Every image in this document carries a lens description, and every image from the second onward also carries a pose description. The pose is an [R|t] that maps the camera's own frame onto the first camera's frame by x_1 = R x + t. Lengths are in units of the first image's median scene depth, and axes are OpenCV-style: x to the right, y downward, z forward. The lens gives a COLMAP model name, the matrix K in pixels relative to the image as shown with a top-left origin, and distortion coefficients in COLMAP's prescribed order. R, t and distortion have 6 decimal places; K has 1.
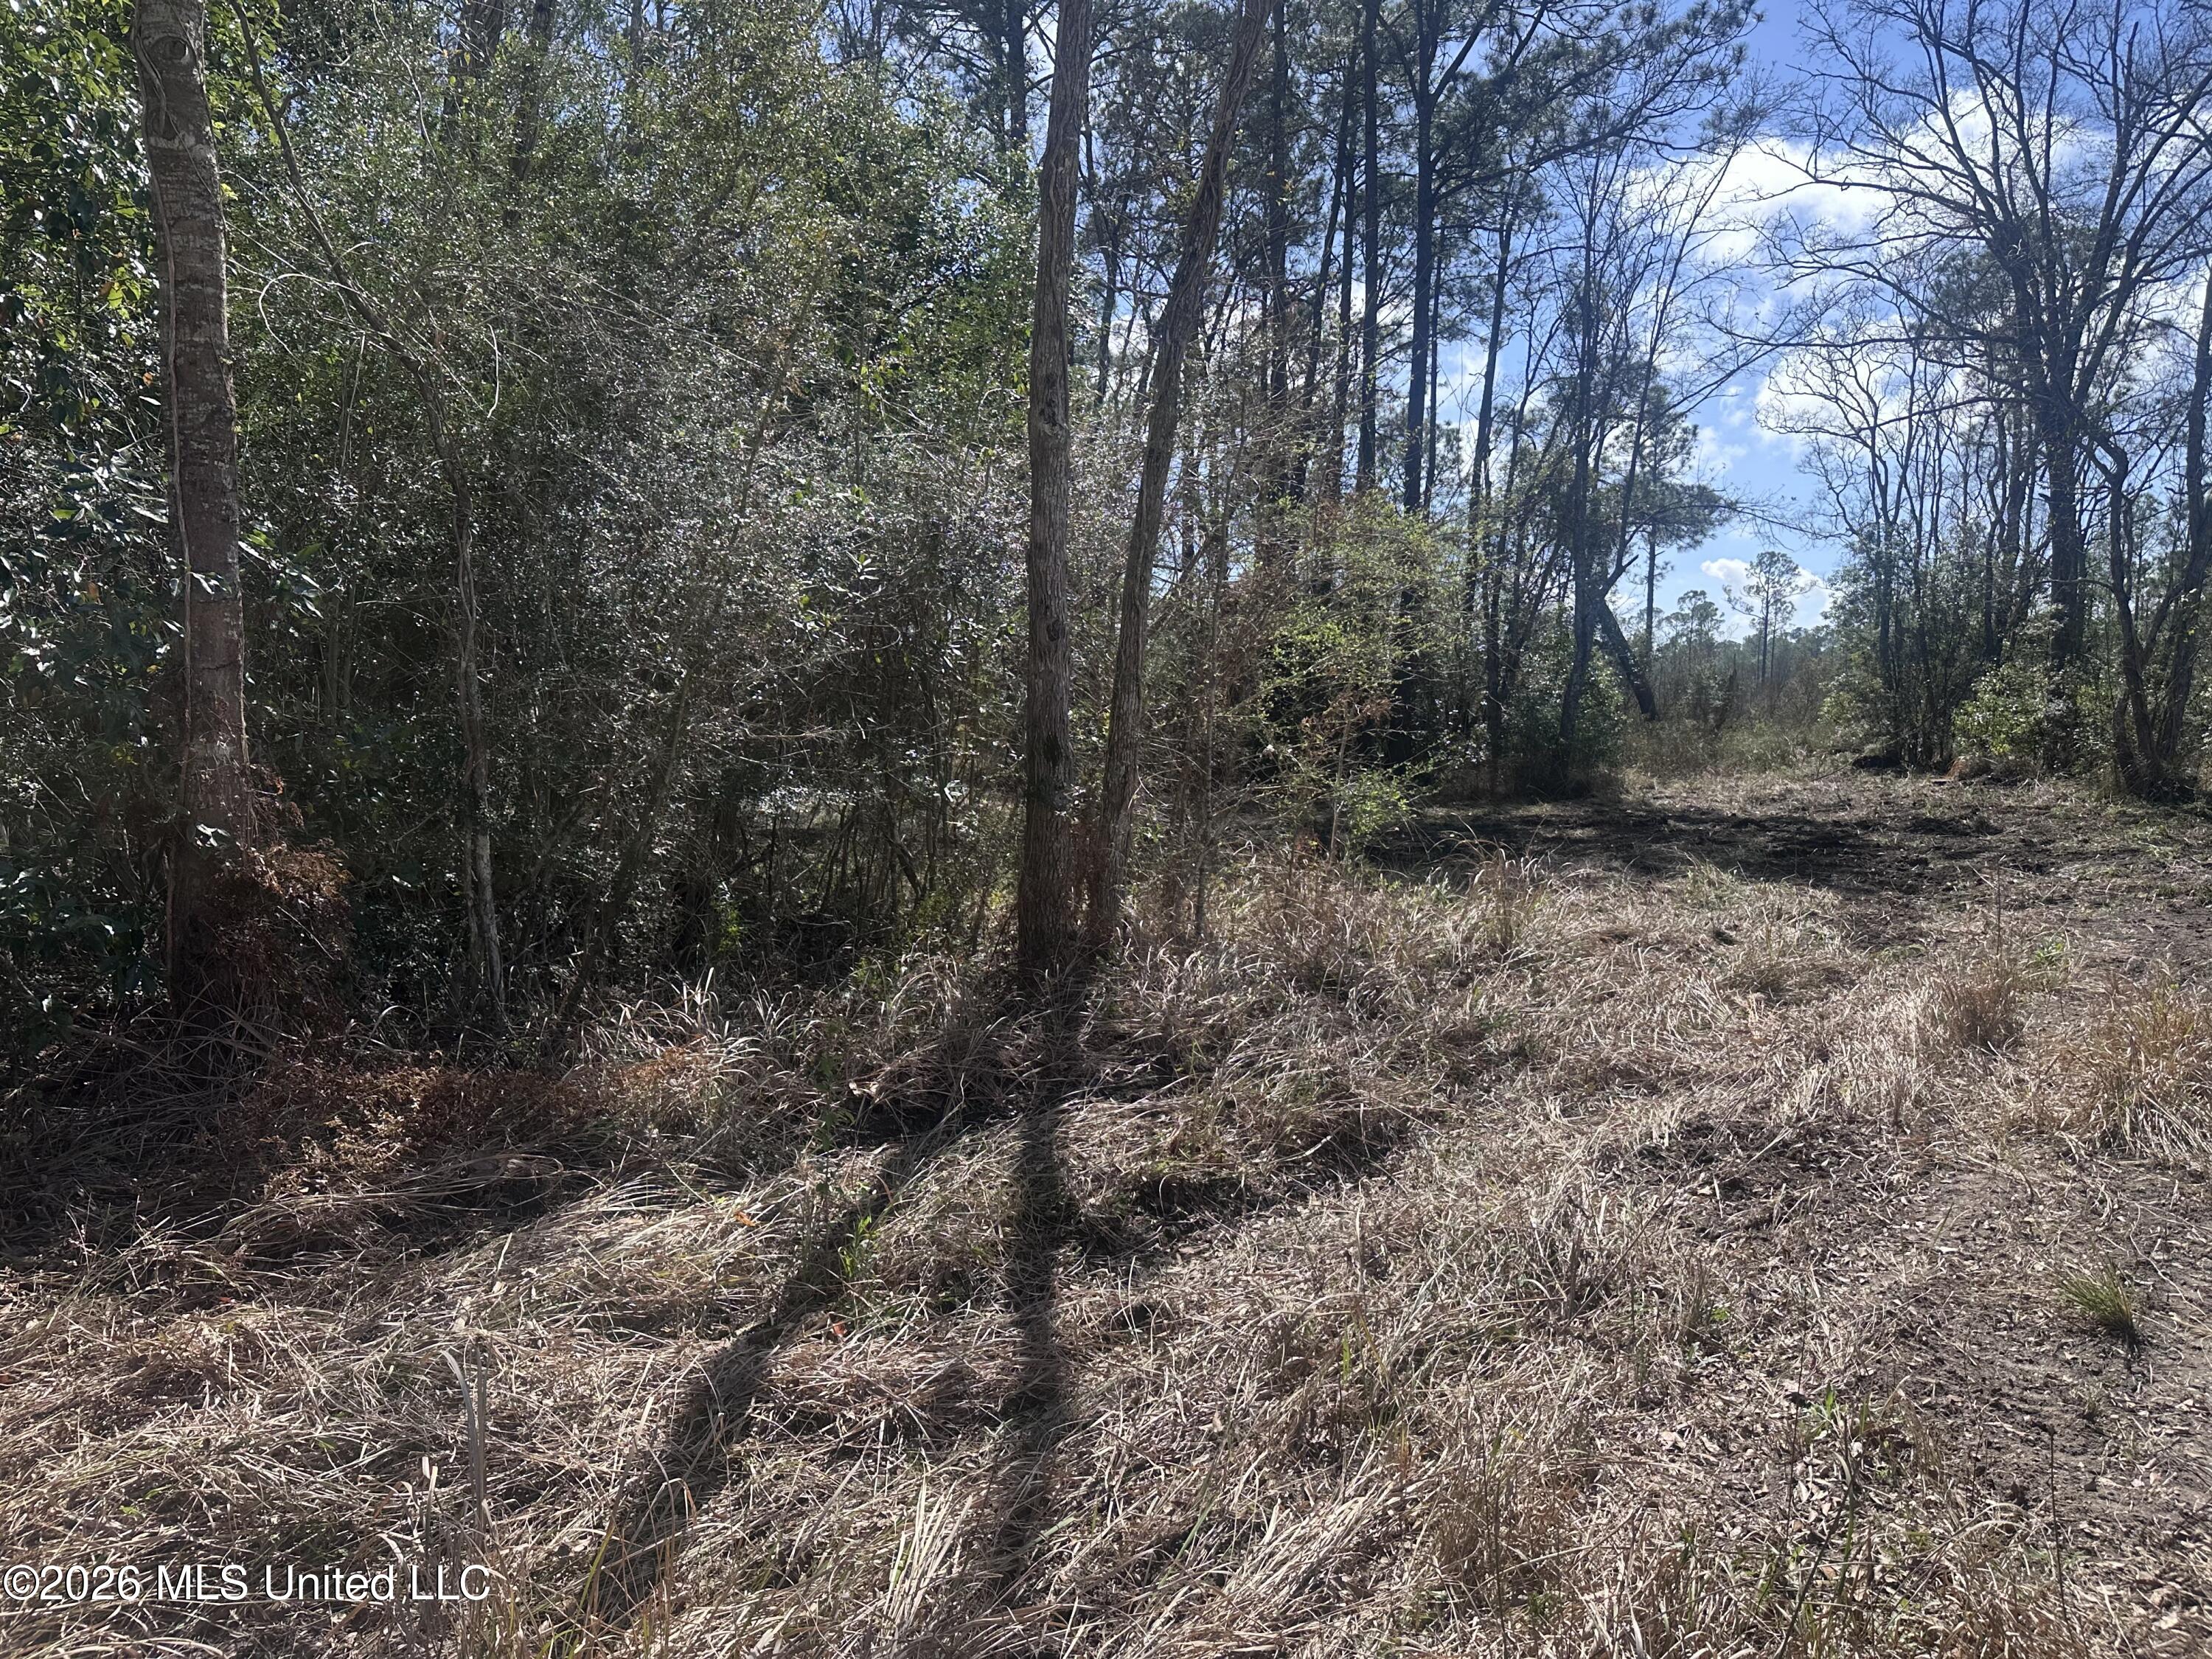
lens RADIAL K [[1567.5, 0, 1111.9], [0, 1567.5, 819.6], [0, 0, 1]] dist [0.006558, -0.005268]
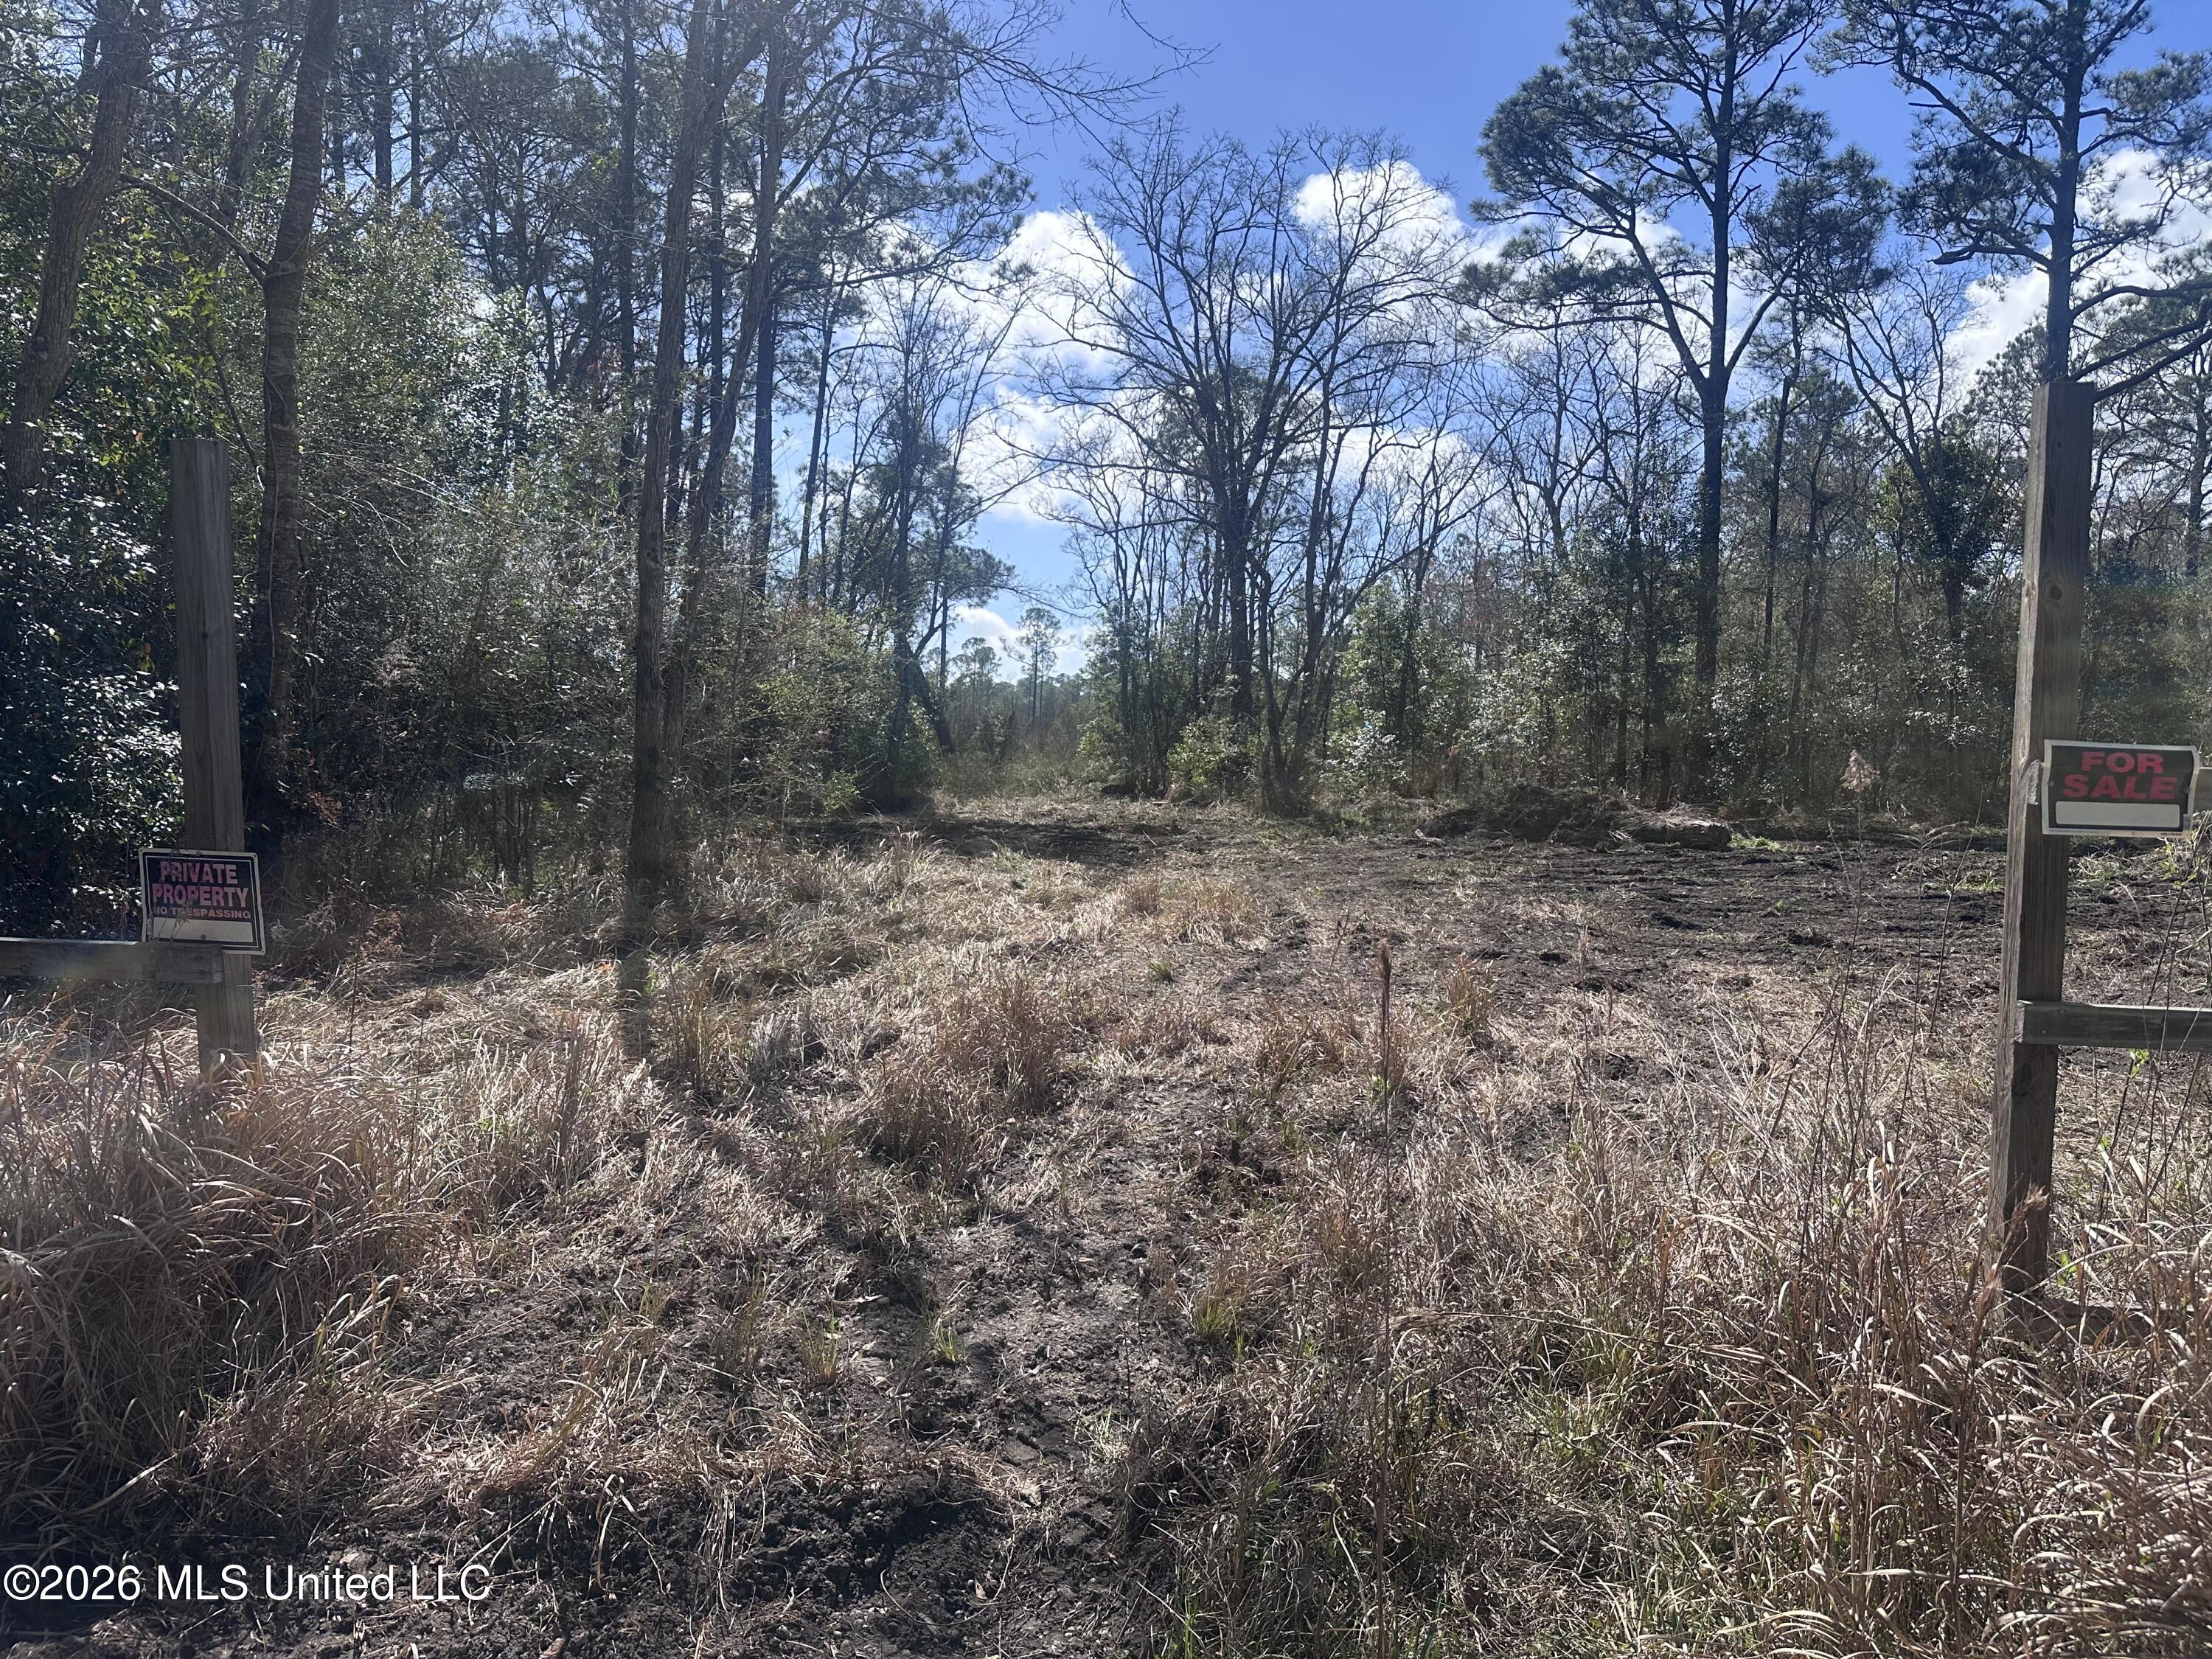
lens RADIAL K [[1545.1, 0, 1106.0], [0, 1545.1, 829.5], [0, 0, 1]] dist [0.060531, -0.121223]
pose [[0.904455, 0.005311, 0.426536, -0.070843], [-0.000983, 0.999946, -0.010366, 0.011158], [-0.426568, 0.008956, 0.904411, -0.163906]]
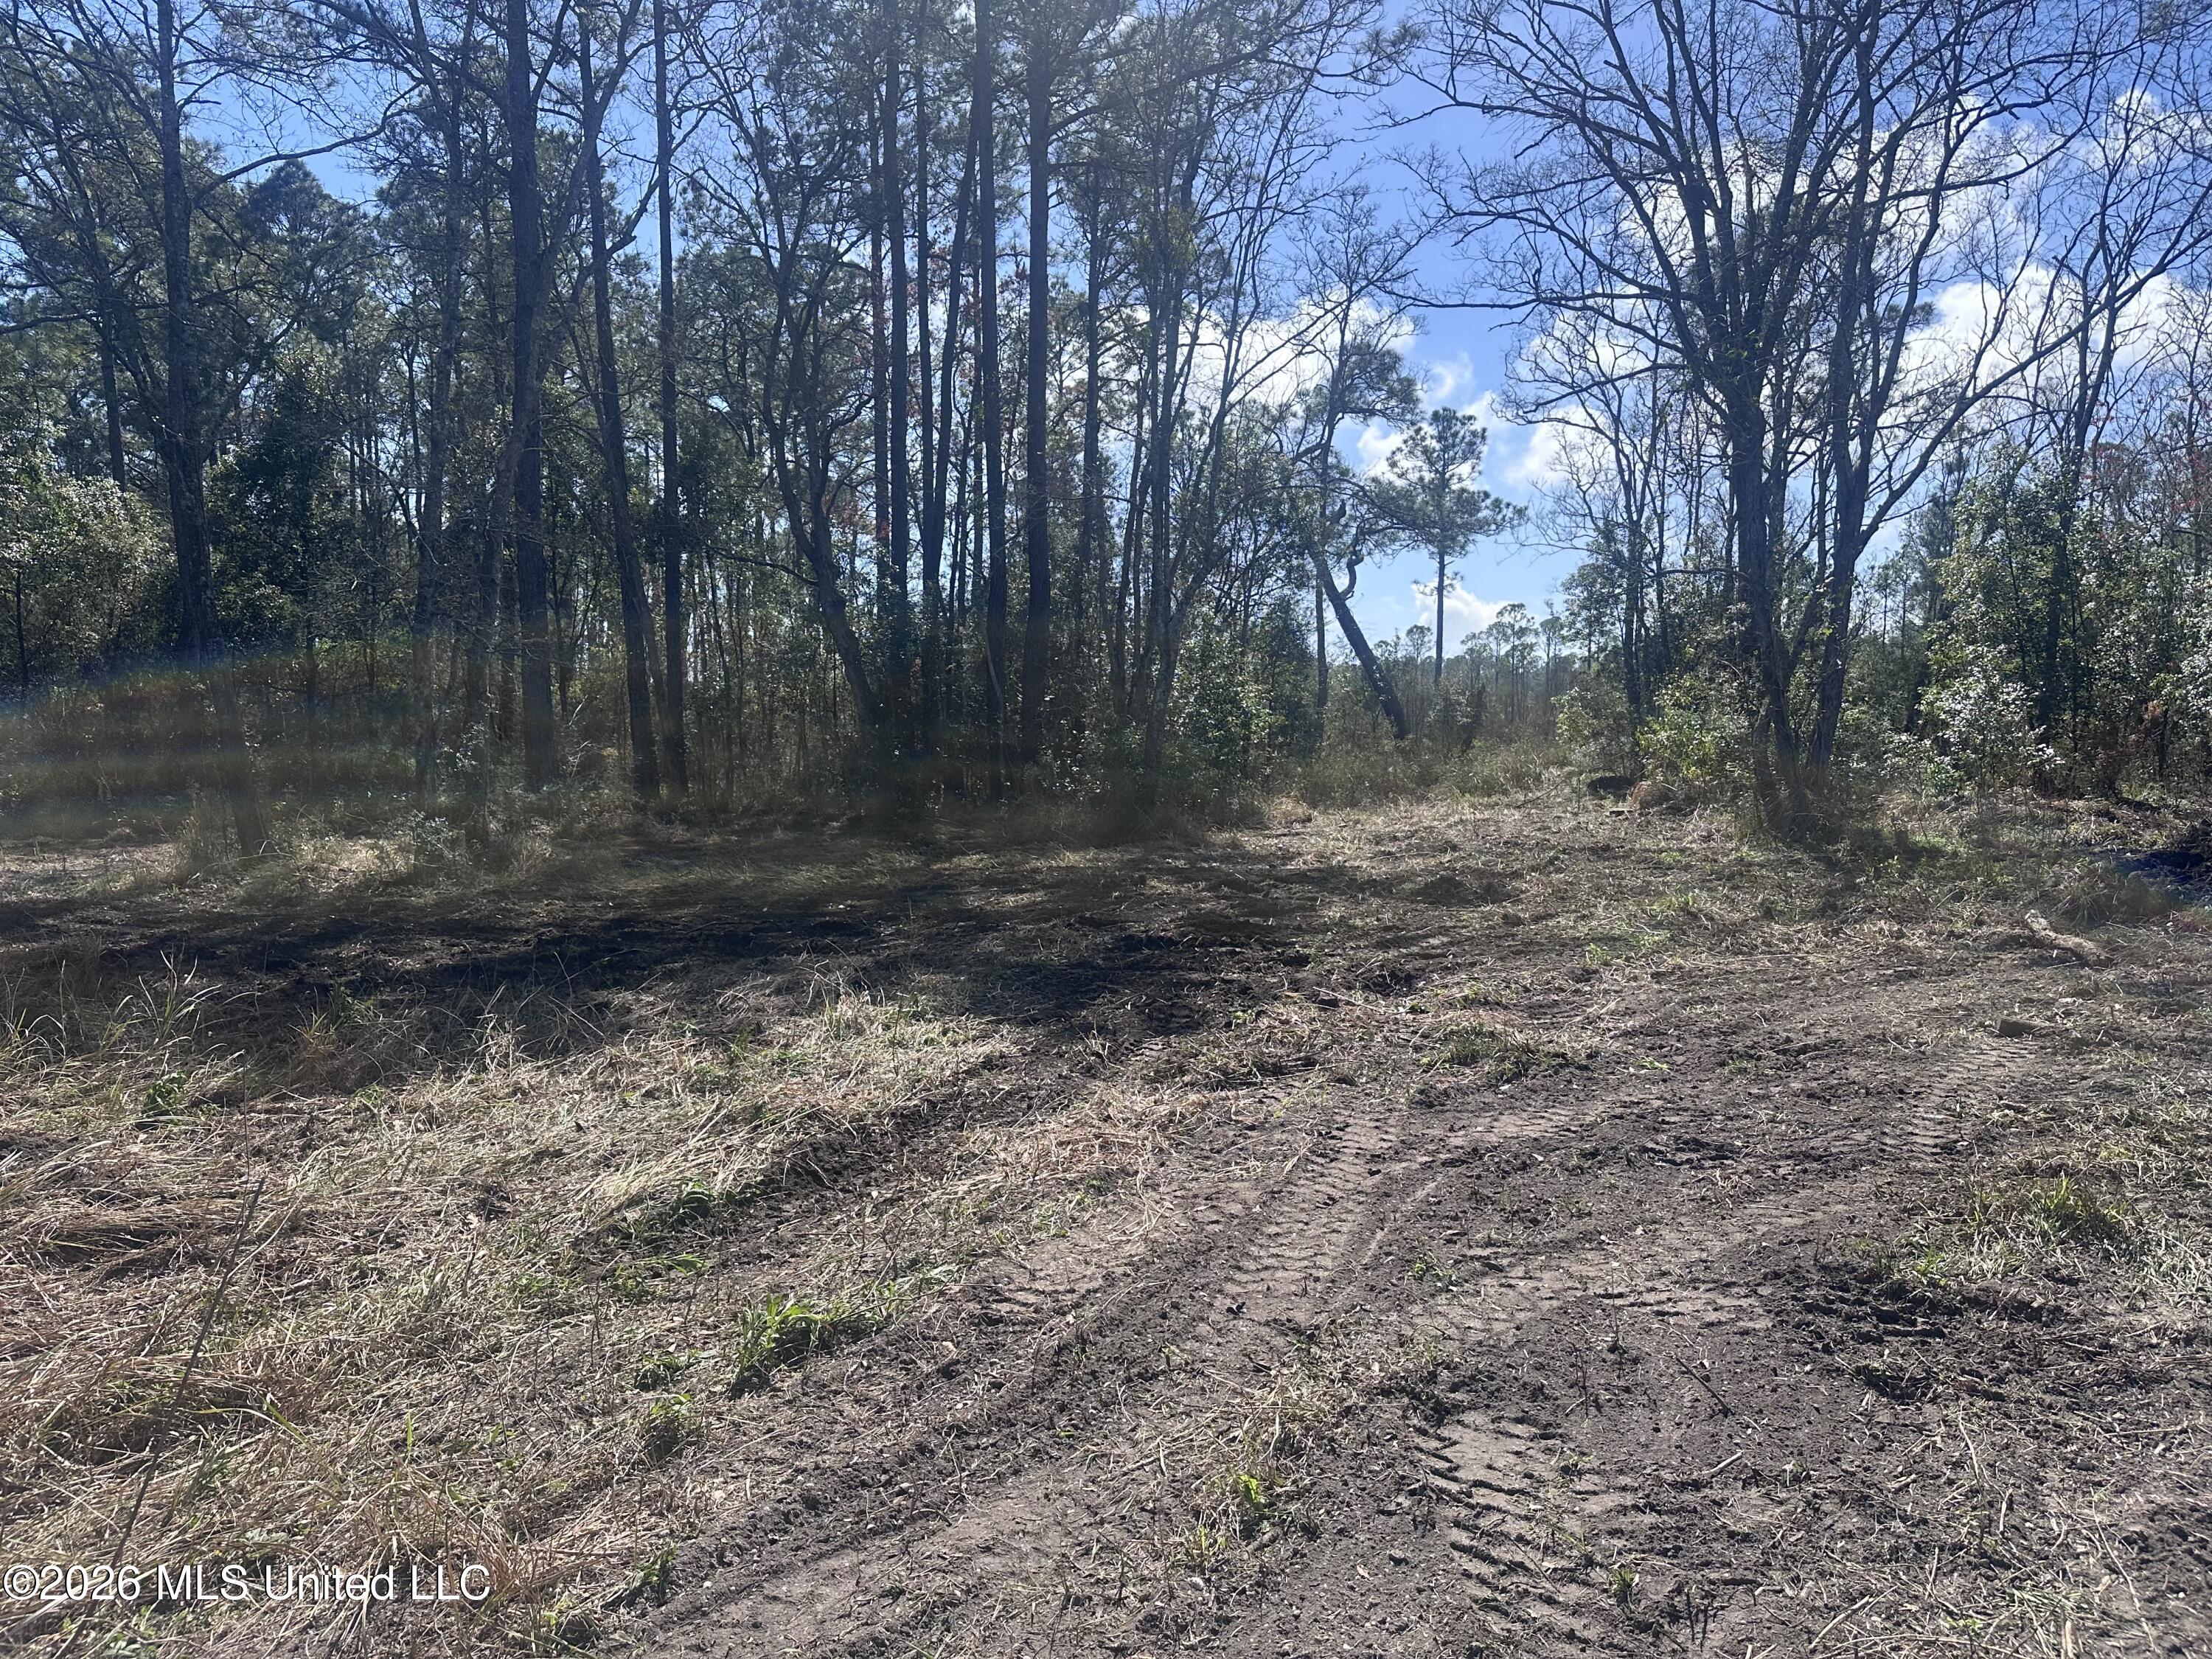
lens RADIAL K [[1545.1, 0, 1106.0], [0, 1545.1, 829.5], [0, 0, 1]] dist [0.060531, -0.121223]
pose [[0.997971, -0.011654, 0.062599, 0.199011], [0.011931, 0.999921, -0.004057, -0.014759], [-0.062547, 0.004796, 0.998031, 0.175503]]
